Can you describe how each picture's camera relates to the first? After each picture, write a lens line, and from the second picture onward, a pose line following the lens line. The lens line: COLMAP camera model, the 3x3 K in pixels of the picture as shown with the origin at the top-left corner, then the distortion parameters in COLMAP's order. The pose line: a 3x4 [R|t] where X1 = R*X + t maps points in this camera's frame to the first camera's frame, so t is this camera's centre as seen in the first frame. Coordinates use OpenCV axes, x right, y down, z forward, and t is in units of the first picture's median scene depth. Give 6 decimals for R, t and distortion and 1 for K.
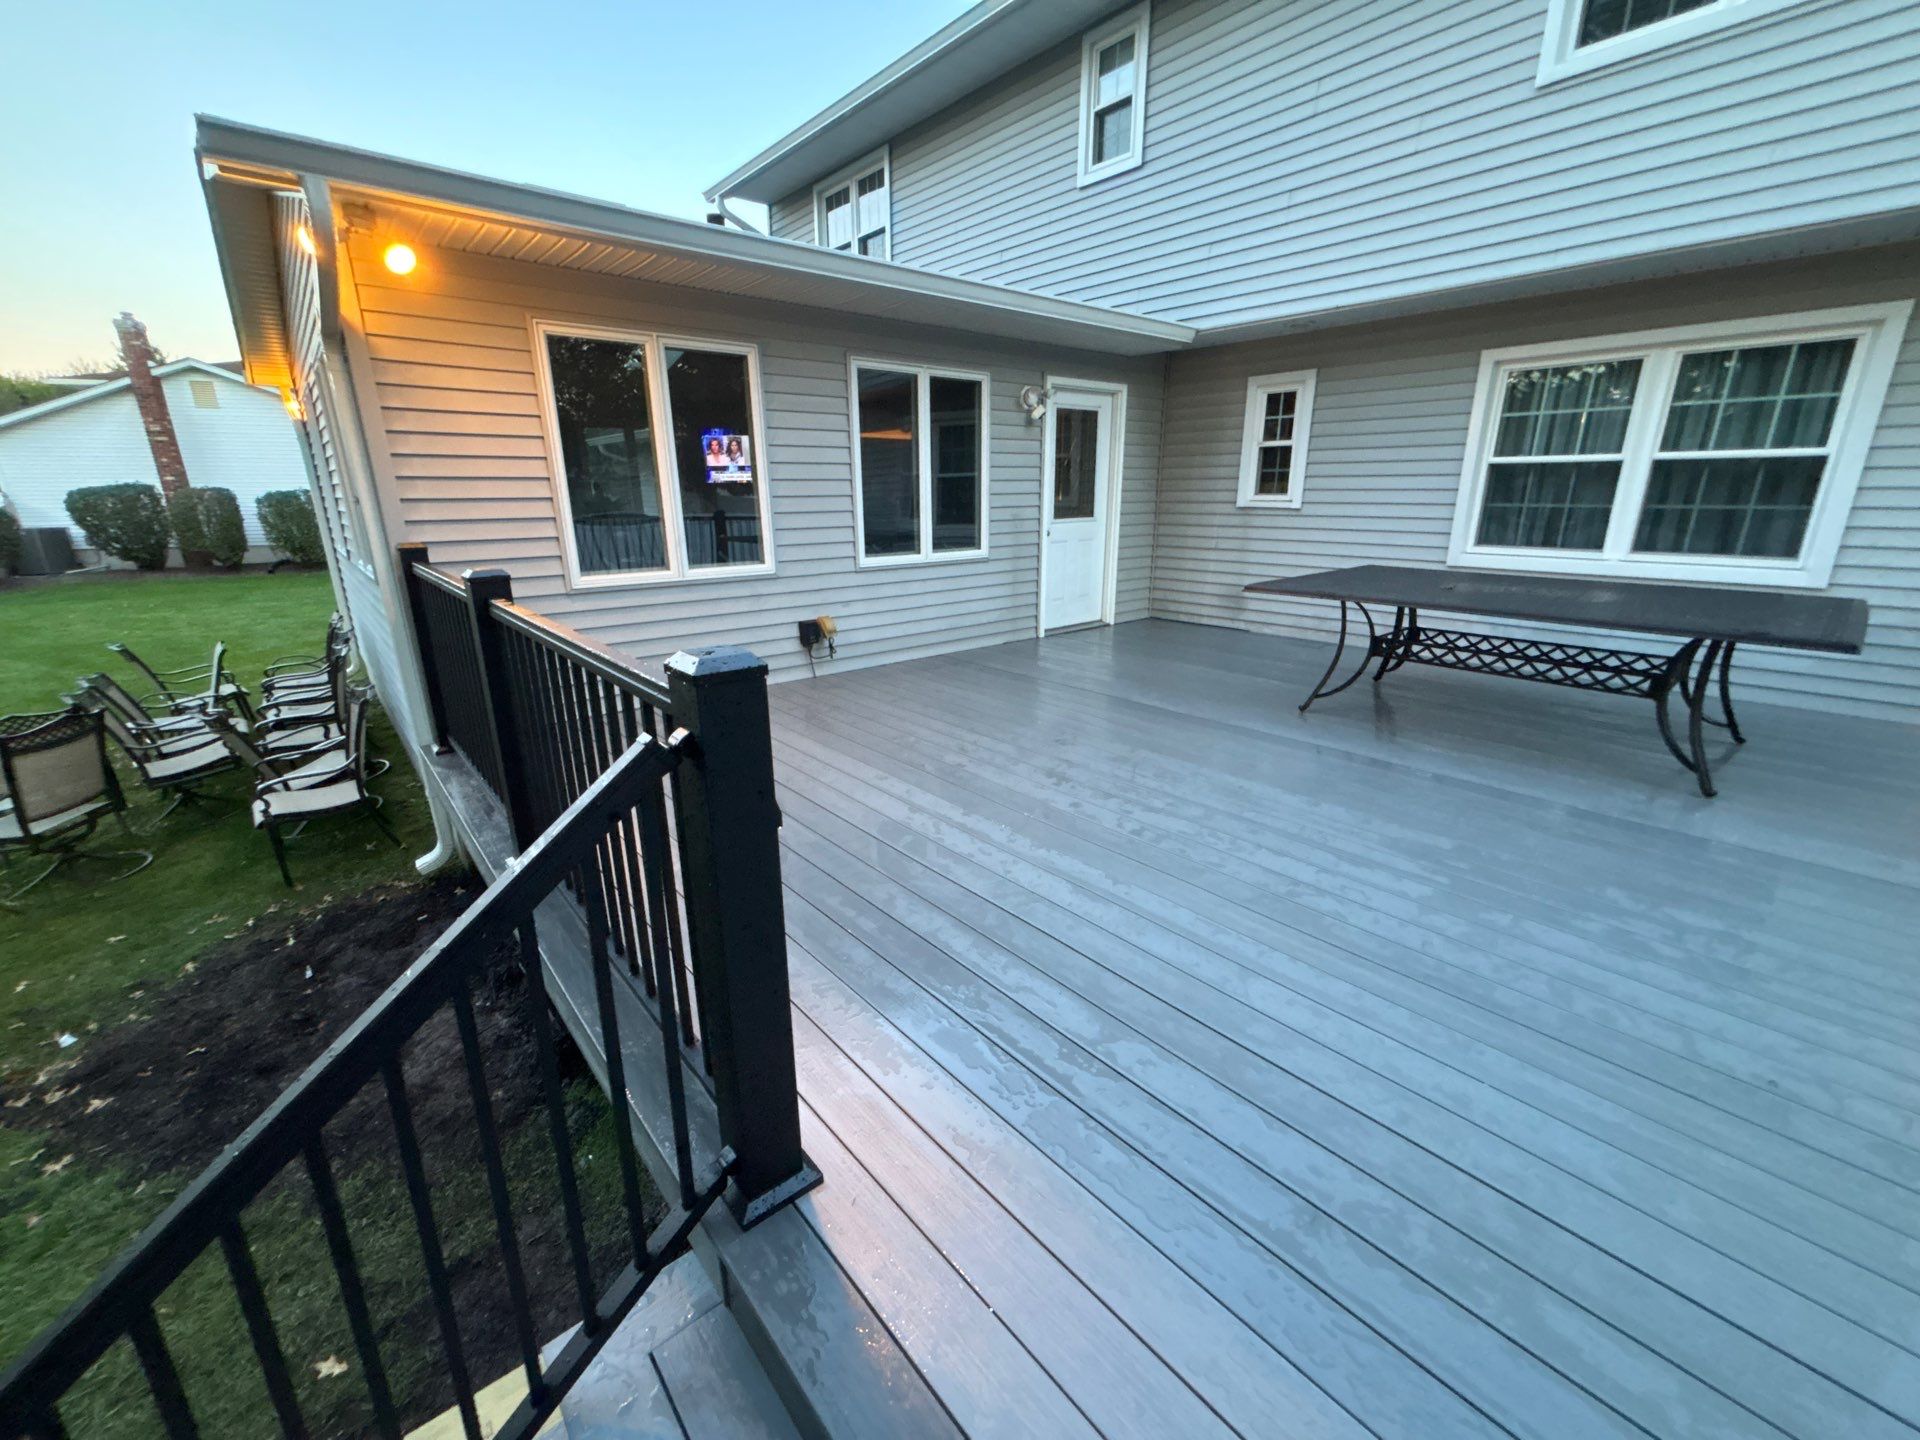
lens RADIAL K [[771.0, 0, 955.5], [0, 771.0, 722.4], [0, 0, 1]] dist [0.000618, -0.001420]
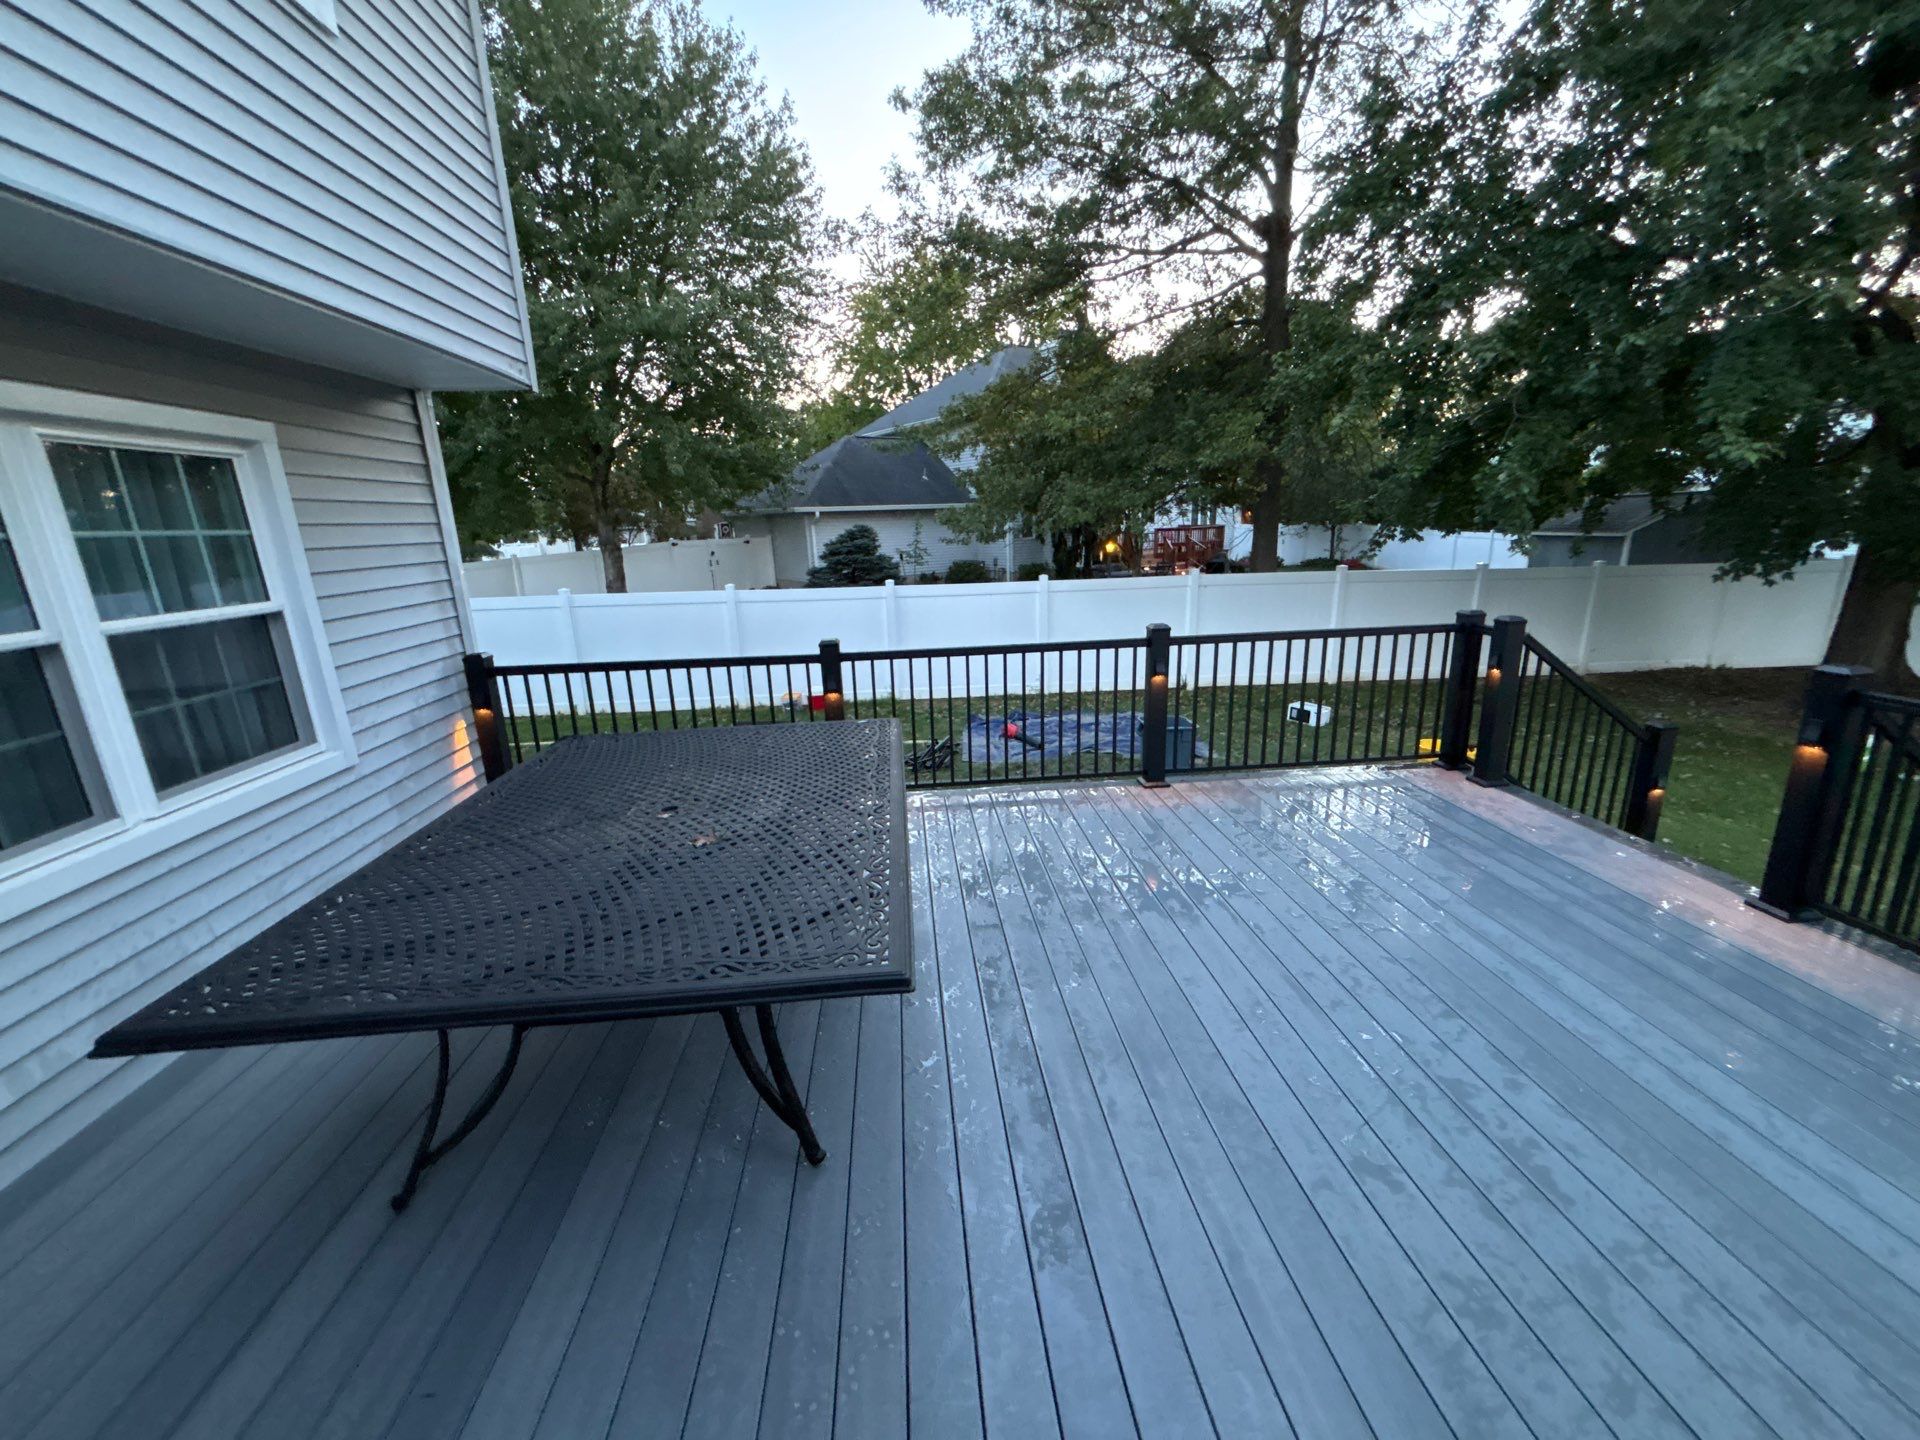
lens RADIAL K [[771.0, 0, 965.5], [0, 771.0, 719.8], [0, 0, 1]] dist [0.000618, -0.001420]
pose [[-0.810948, -0.111466, 0.574403, 0.113641], [0.210761, 0.860144, 0.464470, -0.357470], [-0.545842, 0.497723, -0.674039, 0.921113]]
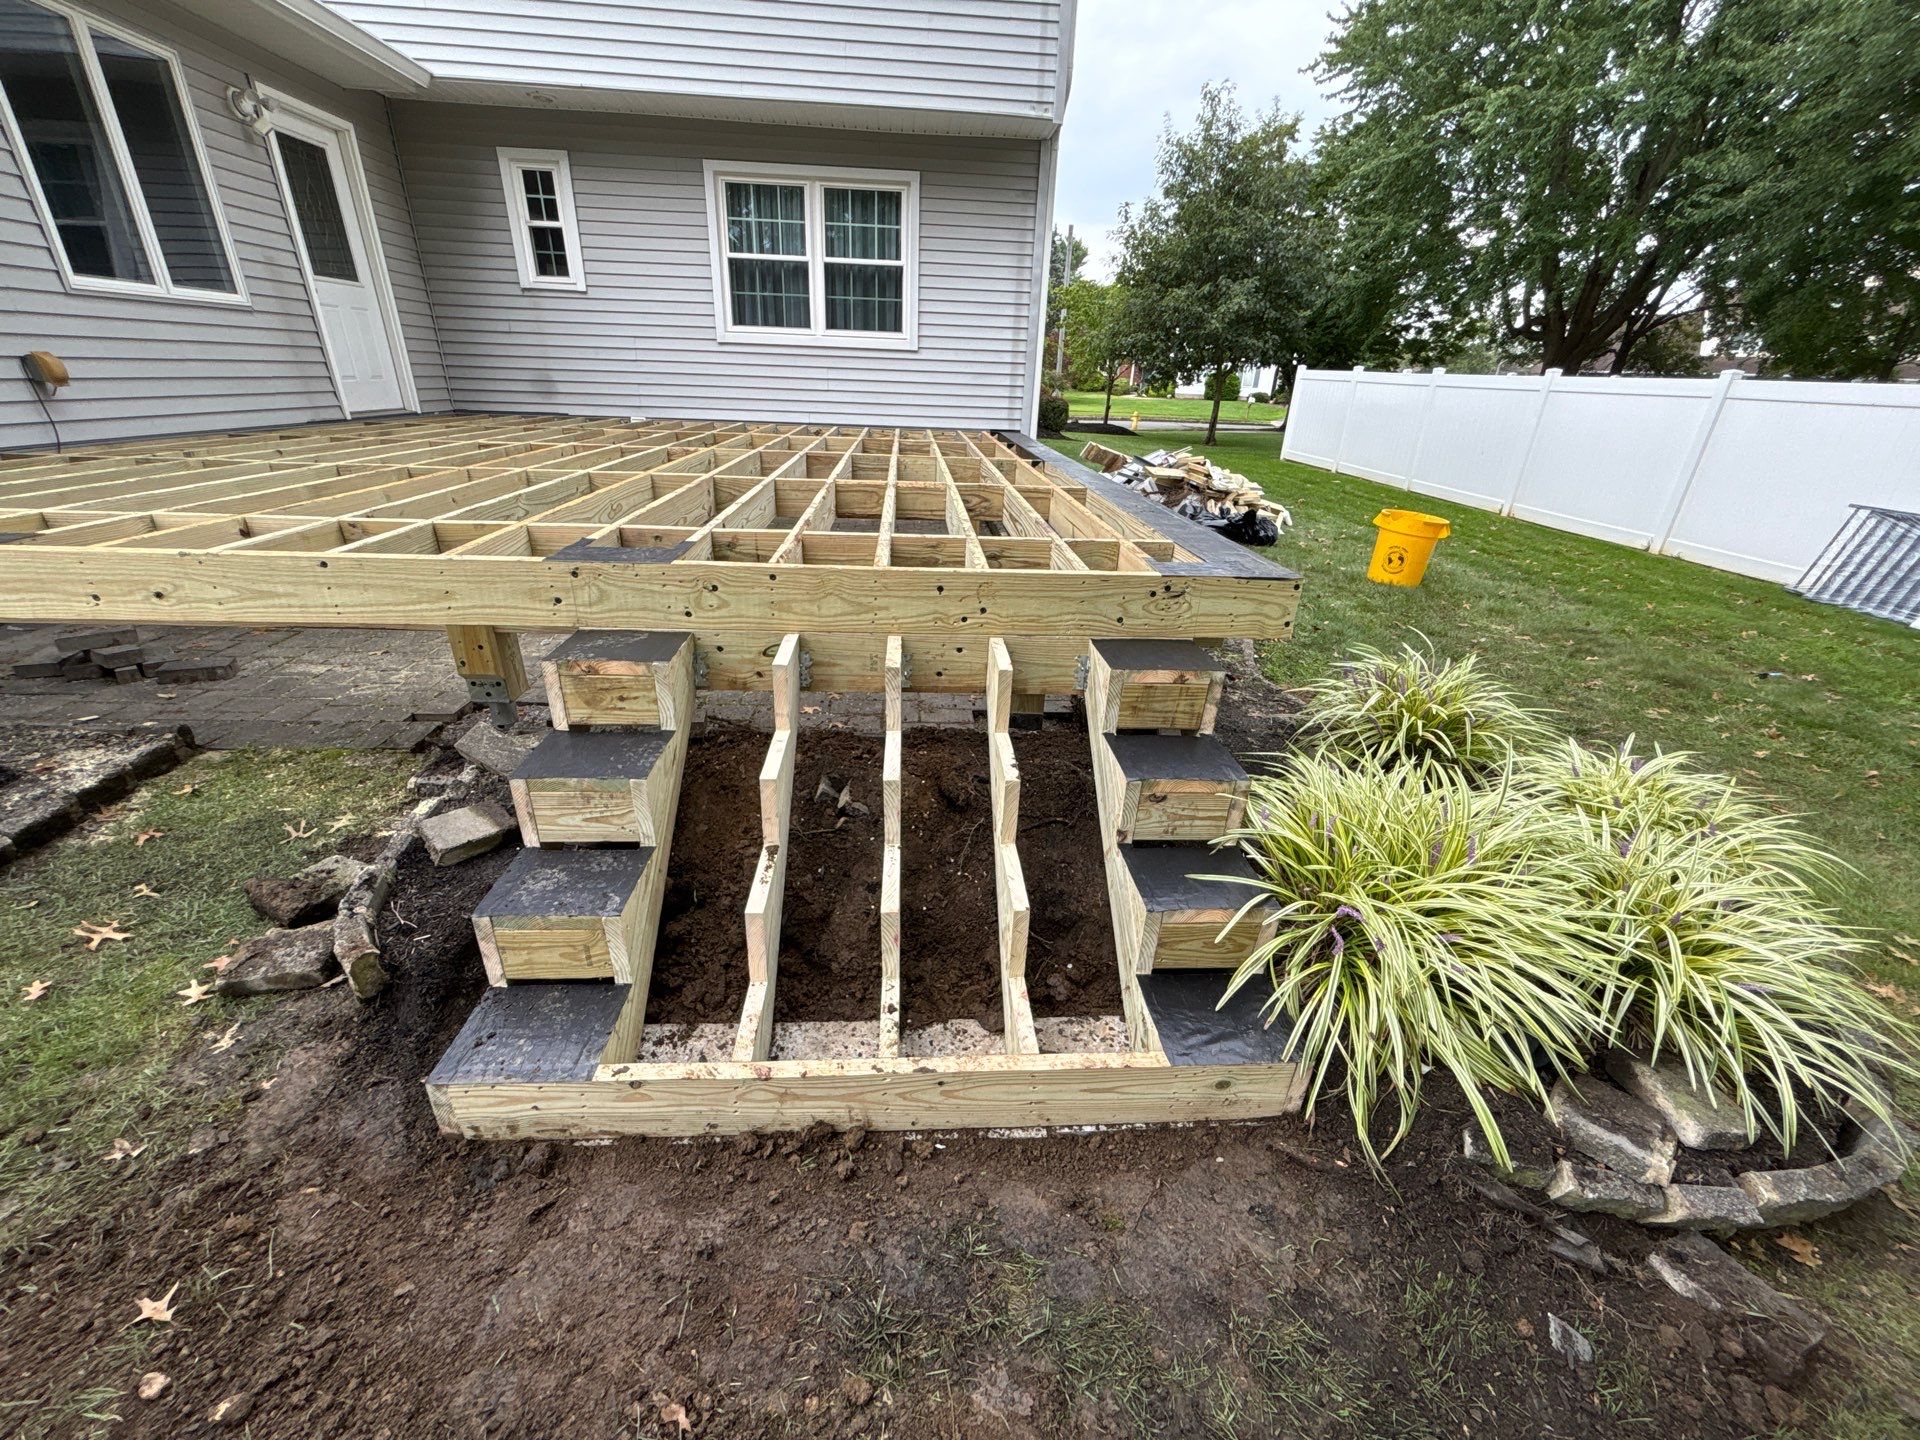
lens RADIAL K [[771.0, 0, 956.0], [0, 771.0, 722.5], [0, 0, 1]] dist [0.000618, -0.001420]
pose [[0.598717, -0.302978, 0.741446, -0.285861], [0.194068, 0.952987, 0.232710, 0.186624], [-0.777094, 0.004563, 0.629368, -0.127016]]
